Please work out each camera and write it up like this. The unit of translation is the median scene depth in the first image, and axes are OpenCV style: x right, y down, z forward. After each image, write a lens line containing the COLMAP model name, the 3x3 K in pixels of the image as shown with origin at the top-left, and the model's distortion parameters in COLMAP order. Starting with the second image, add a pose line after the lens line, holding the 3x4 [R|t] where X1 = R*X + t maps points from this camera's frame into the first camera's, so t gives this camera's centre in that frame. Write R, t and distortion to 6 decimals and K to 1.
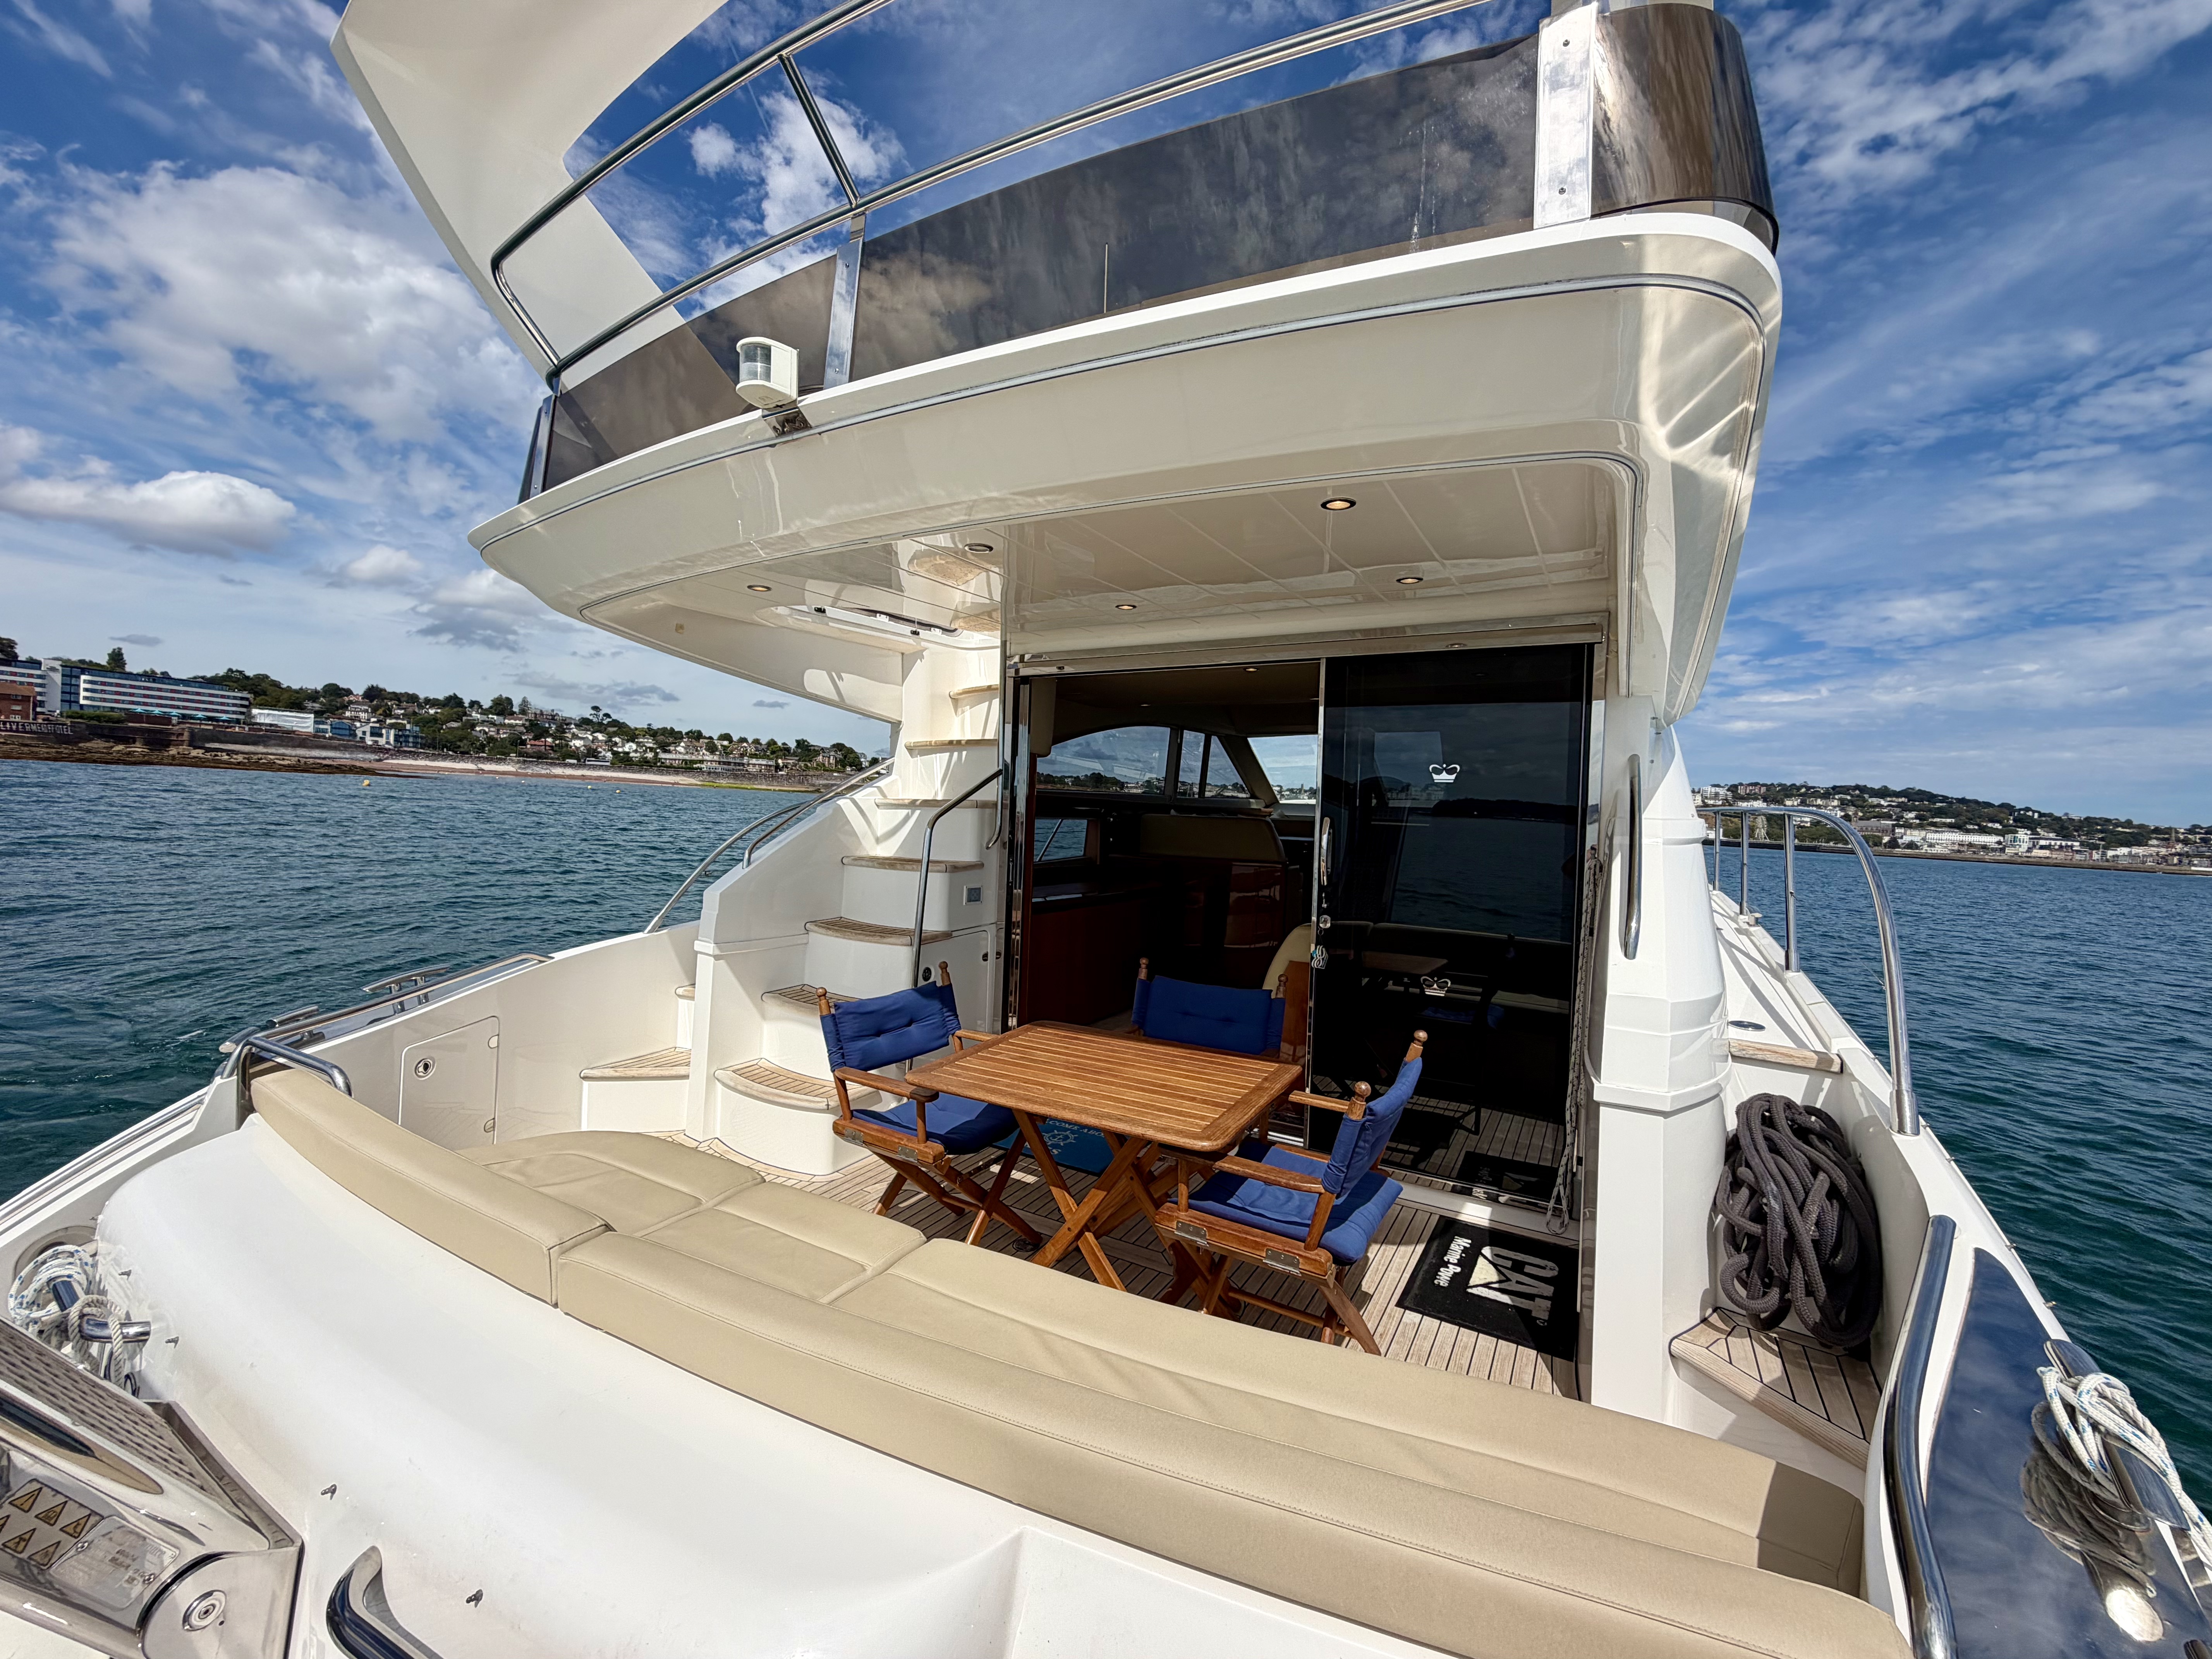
lens RADIAL K [[887.6, 0, 1103.7], [0, 887.6, 833.0], [0, 0, 1]] dist [-0.000163, 0.000128]
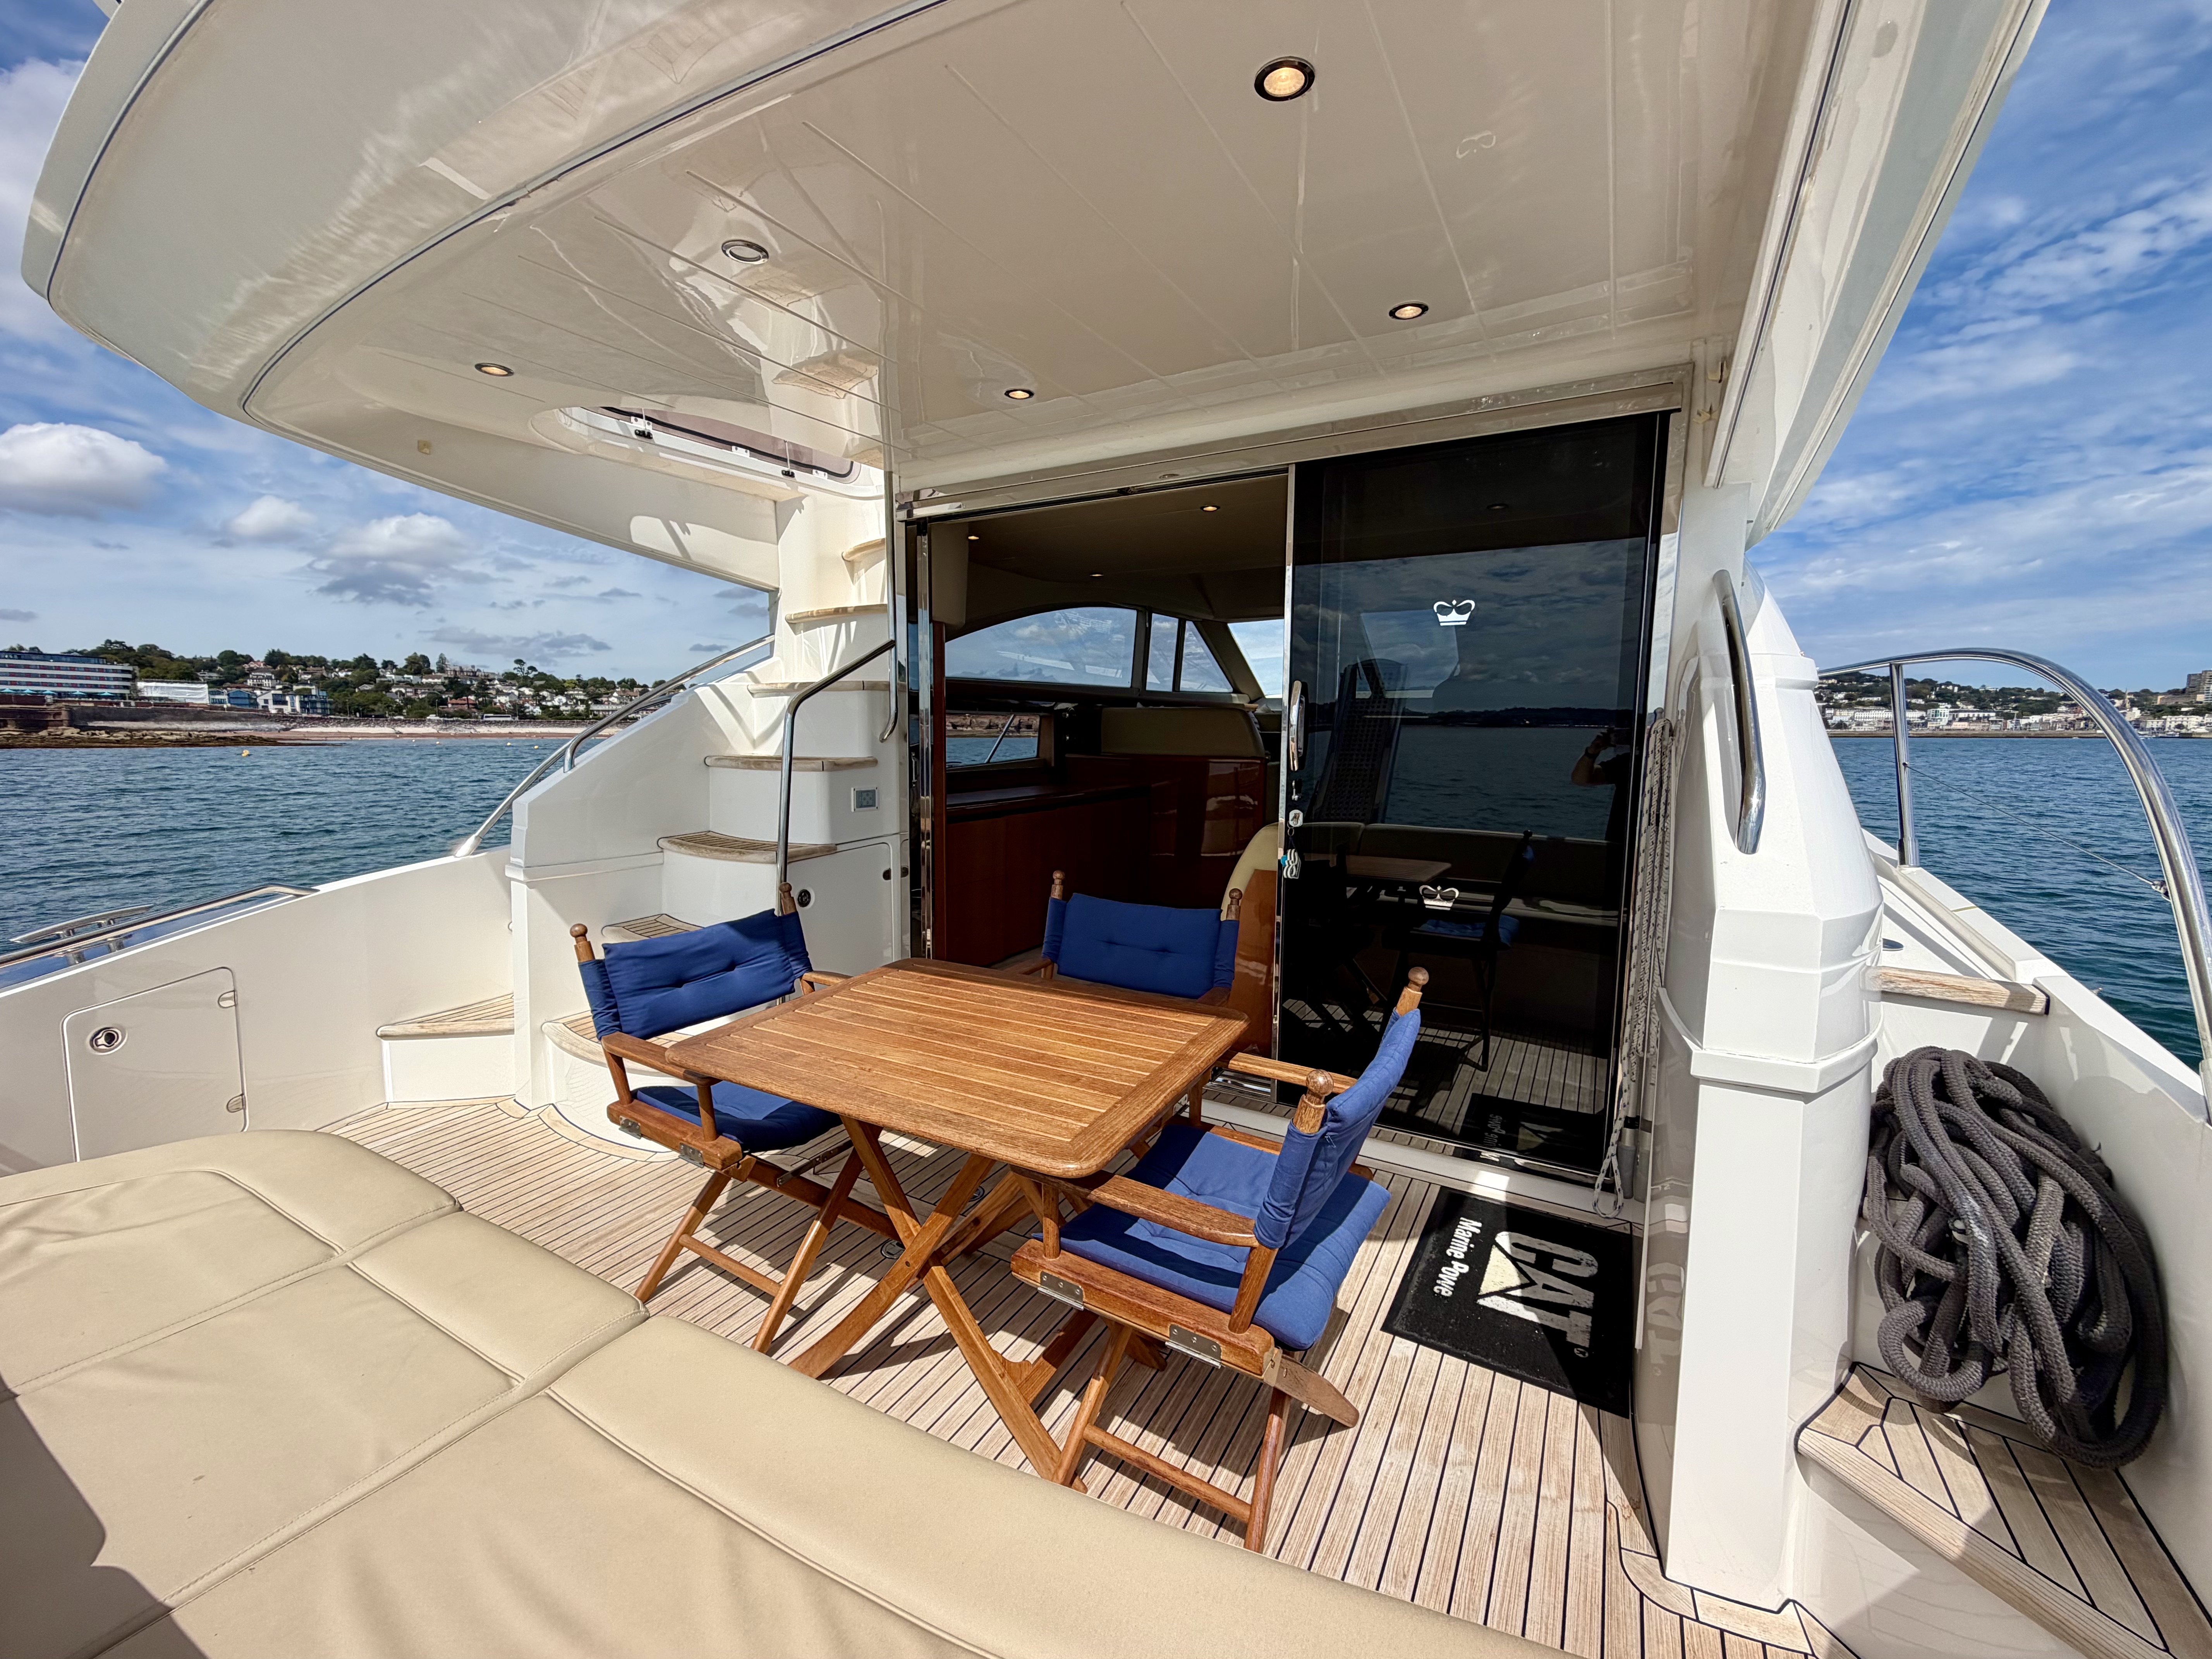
lens RADIAL K [[887.6, 0, 1103.7], [0, 887.6, 833.0], [0, 0, 1]] dist [-0.000163, 0.000128]
pose [[0.999648, -0.026535, -0.000336, 0.099670], [0.026444, 0.994971, 0.096606, 0.040721], [-0.002230, -0.096581, 0.995323, 0.279057]]
